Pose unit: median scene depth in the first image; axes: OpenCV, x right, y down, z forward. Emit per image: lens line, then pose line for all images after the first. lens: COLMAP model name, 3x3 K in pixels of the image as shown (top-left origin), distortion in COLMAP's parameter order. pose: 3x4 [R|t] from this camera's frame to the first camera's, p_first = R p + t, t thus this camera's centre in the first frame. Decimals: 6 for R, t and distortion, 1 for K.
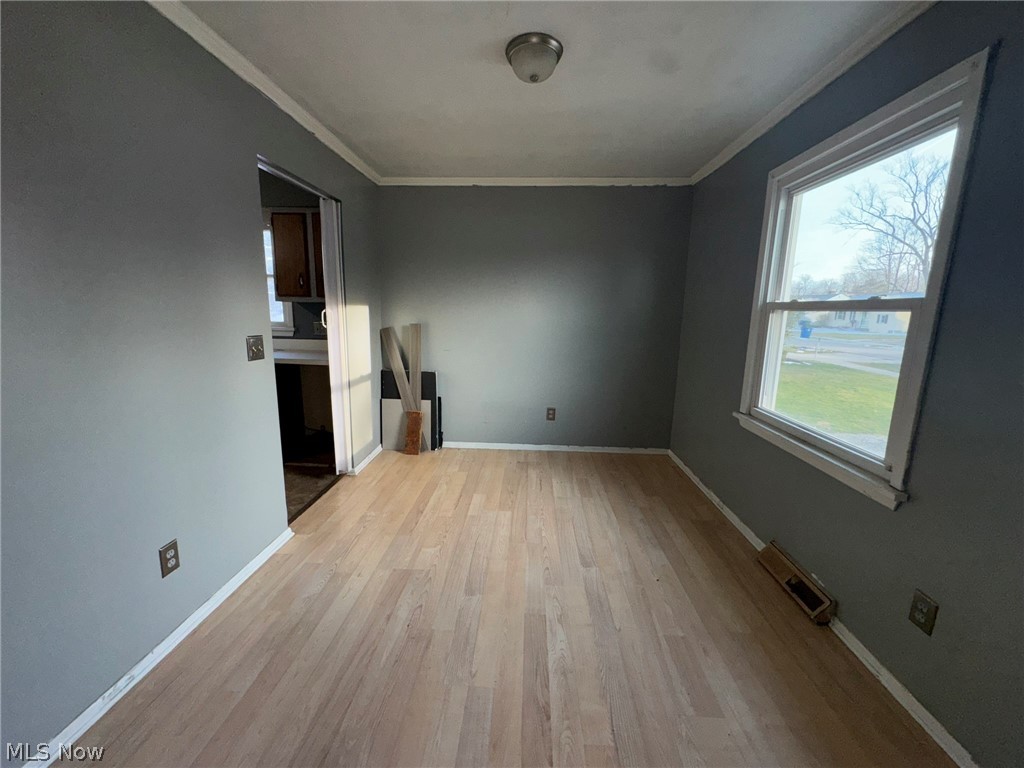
lens RADIAL K [[408.1, 0, 508.7], [0, 408.1, 383.5], [0, 0, 1]] dist [0.000873, -0.000444]
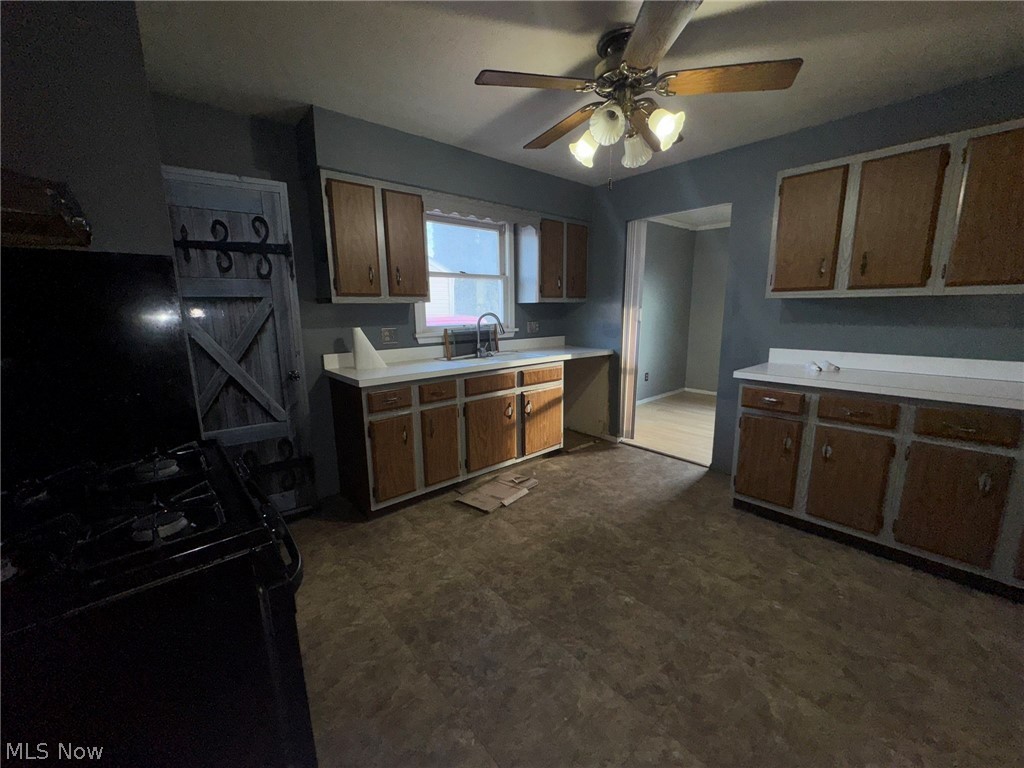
lens RADIAL K [[408.1, 0, 511.7], [0, 408.1, 384.7], [0, 0, 1]] dist [0.000873, -0.000444]
pose [[0.709681, -0.153678, 0.687558, -2.027014], [0.147835, 0.986676, 0.067943, -0.111724], [-0.688838, 0.053428, 0.722944, 0.460942]]
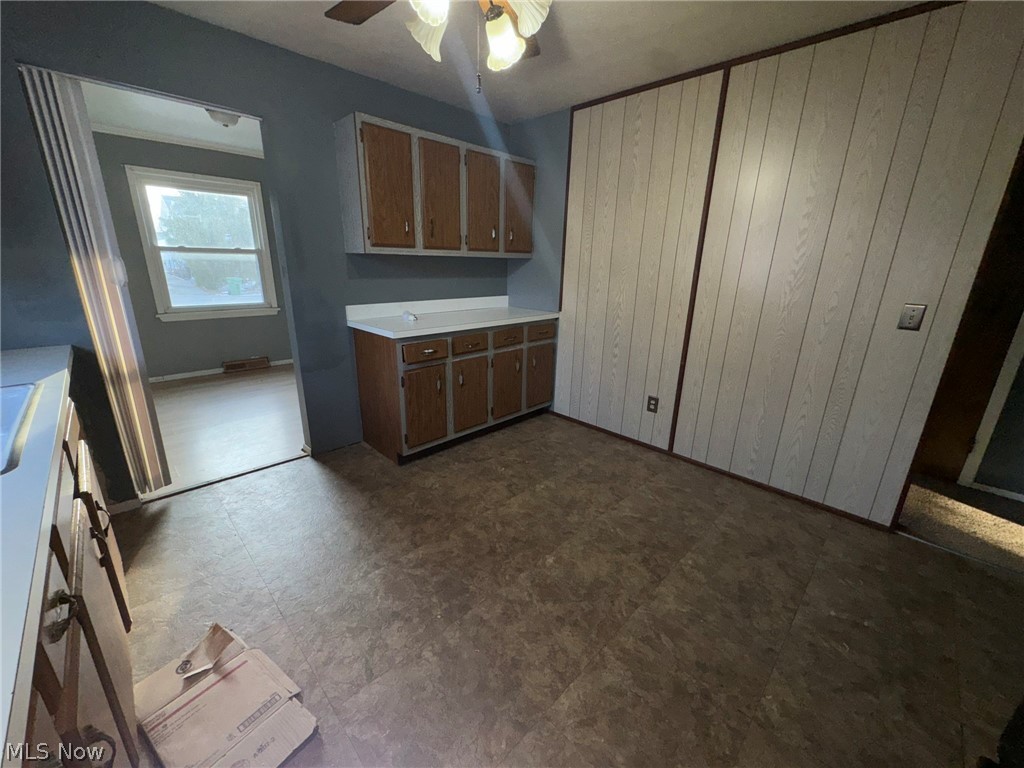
lens RADIAL K [[408.1, 0, 512.1], [0, 408.1, 383.7], [0, 0, 1]] dist [0.000873, -0.000444]
pose [[-0.748855, -0.221779, 0.624525, -1.753083], [0.084898, 0.902479, 0.422284, -0.277339], [-0.657274, 0.369251, -0.656997, 1.362004]]
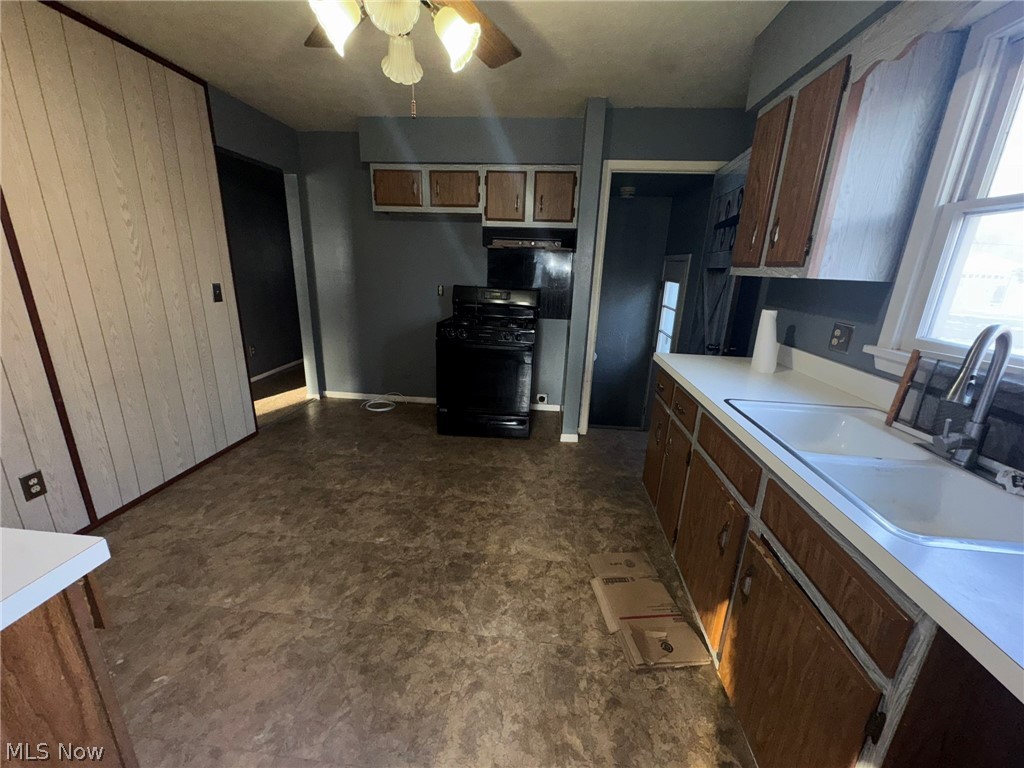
lens RADIAL K [[408.1, 0, 508.6], [0, 408.1, 383.4], [0, 0, 1]] dist [0.000873, -0.000444]
pose [[-0.037158, 0.265706, -0.963338, -0.617686], [-0.210798, 0.940228, 0.267463, -0.227666], [0.976823, 0.213008, 0.021073, 1.087176]]
